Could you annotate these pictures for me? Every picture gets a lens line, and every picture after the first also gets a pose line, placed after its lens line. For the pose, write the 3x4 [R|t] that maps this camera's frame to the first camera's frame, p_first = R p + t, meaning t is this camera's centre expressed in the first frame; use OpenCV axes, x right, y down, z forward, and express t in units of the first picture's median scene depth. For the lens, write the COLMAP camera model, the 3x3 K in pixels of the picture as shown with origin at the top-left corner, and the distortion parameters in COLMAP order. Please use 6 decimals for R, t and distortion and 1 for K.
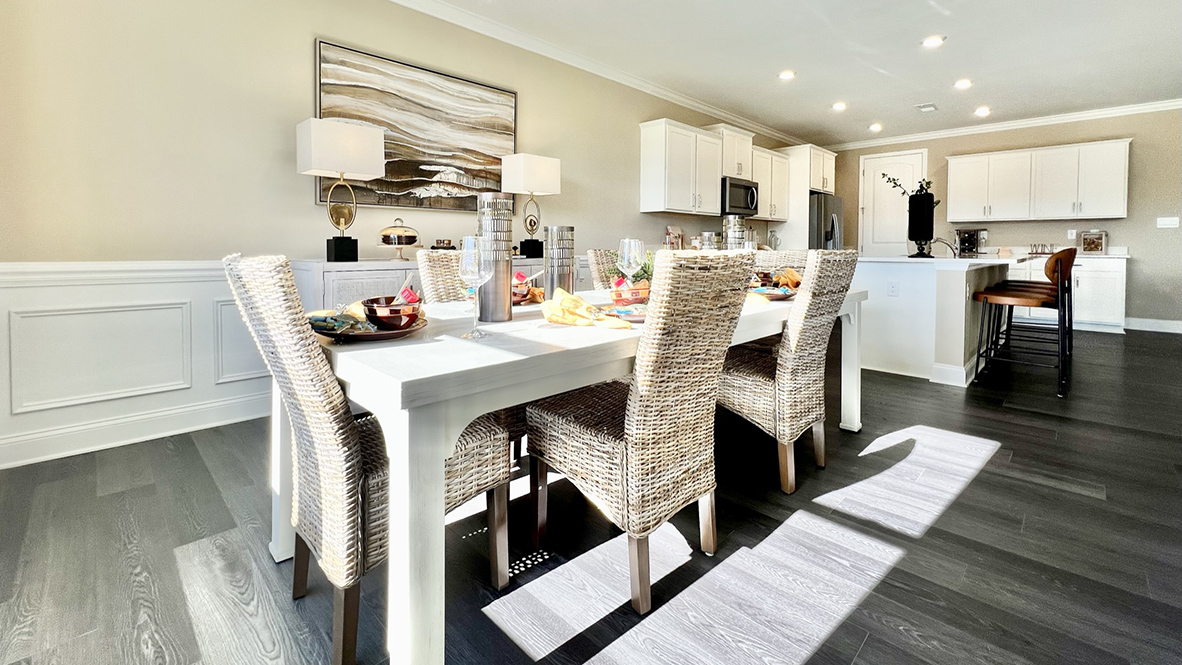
lens RADIAL K [[495.5, 0, 586.2], [0, 495.5, 256.2], [0, 0, 1]] dist [0.004505, 0.000135]
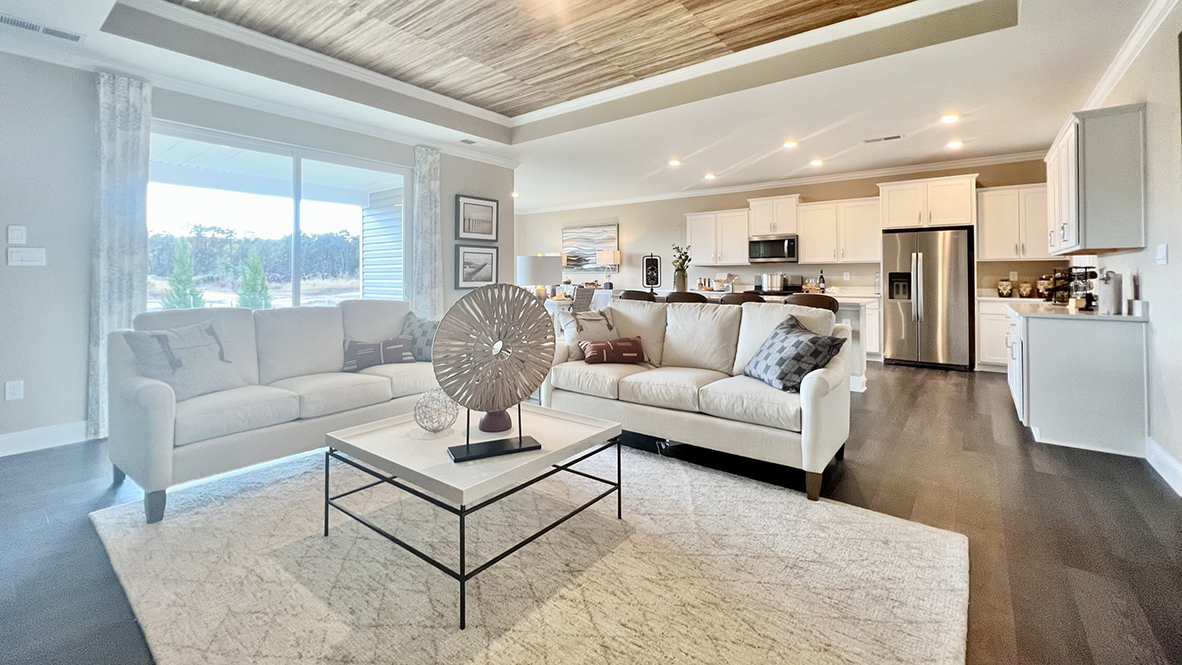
lens RADIAL K [[485.0, 0, 587.2], [0, 485.0, 269.2], [0, 0, 1]] dist [-0.000742, -0.000228]
pose [[0.126700, -0.016572, -0.991803, 1.493609], [-0.019136, 0.999634, -0.019148, -0.031727], [0.991756, 0.021405, 0.126337, 0.352010]]
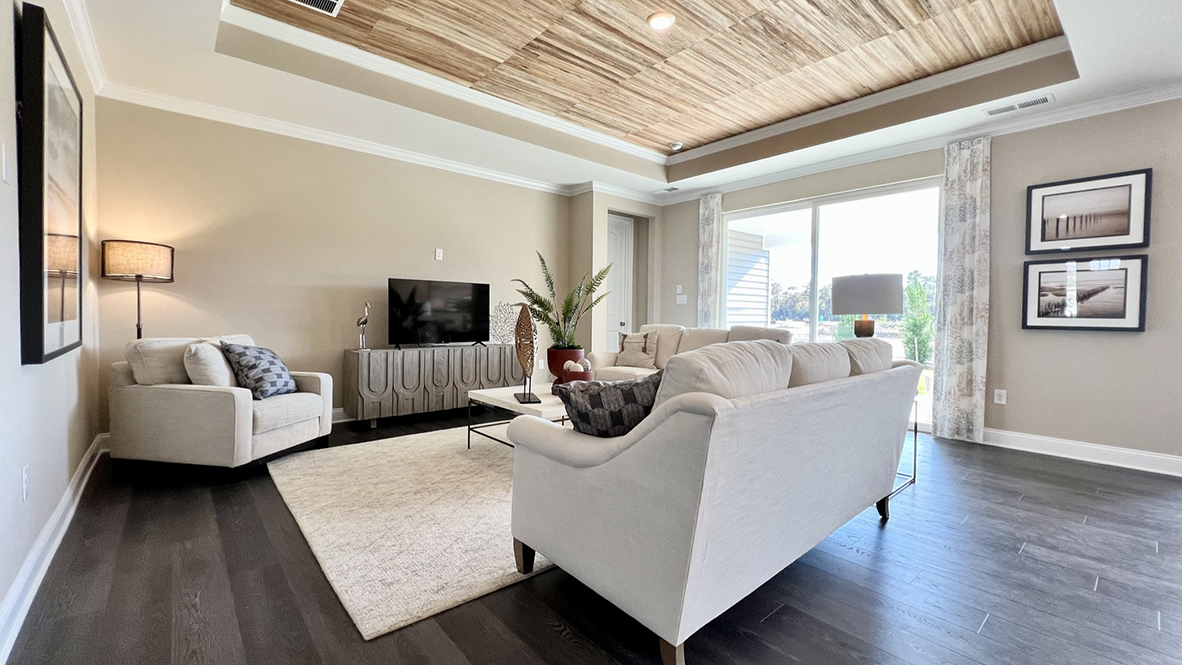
lens RADIAL K [[485.0, 0, 587.5], [0, 485.0, 328.4], [0, 0, 1]] dist [-0.000742, -0.000228]
pose [[-0.997766, -0.018895, 0.064076, 1.044930], [-0.015749, 0.998662, 0.049251, -0.028133], [-0.064921, 0.048131, -0.996729, 0.909792]]
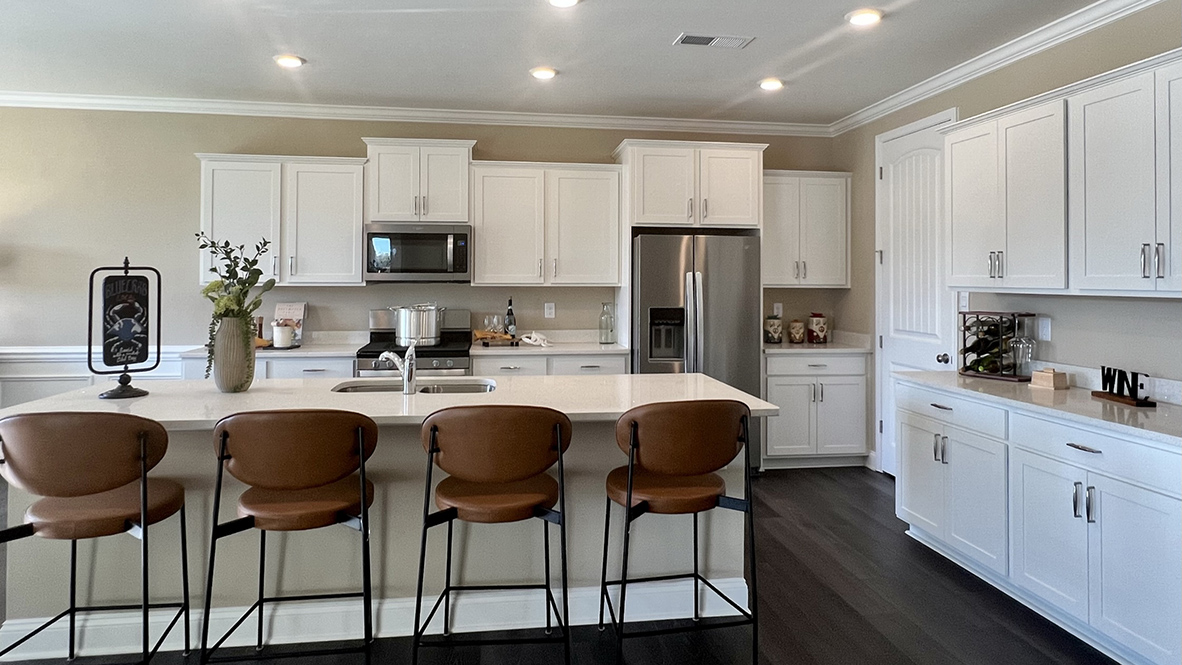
lens RADIAL K [[708.6, 0, 585.7], [0, 708.6, 270.0], [0, 0, 1]] dist [0.005023, -0.001493]
pose [[0.799854, -0.007537, -0.600147, 0.969141], [-0.015366, 0.999336, -0.033028, -0.072792], [0.599998, 0.035639, 0.799207, 0.434477]]
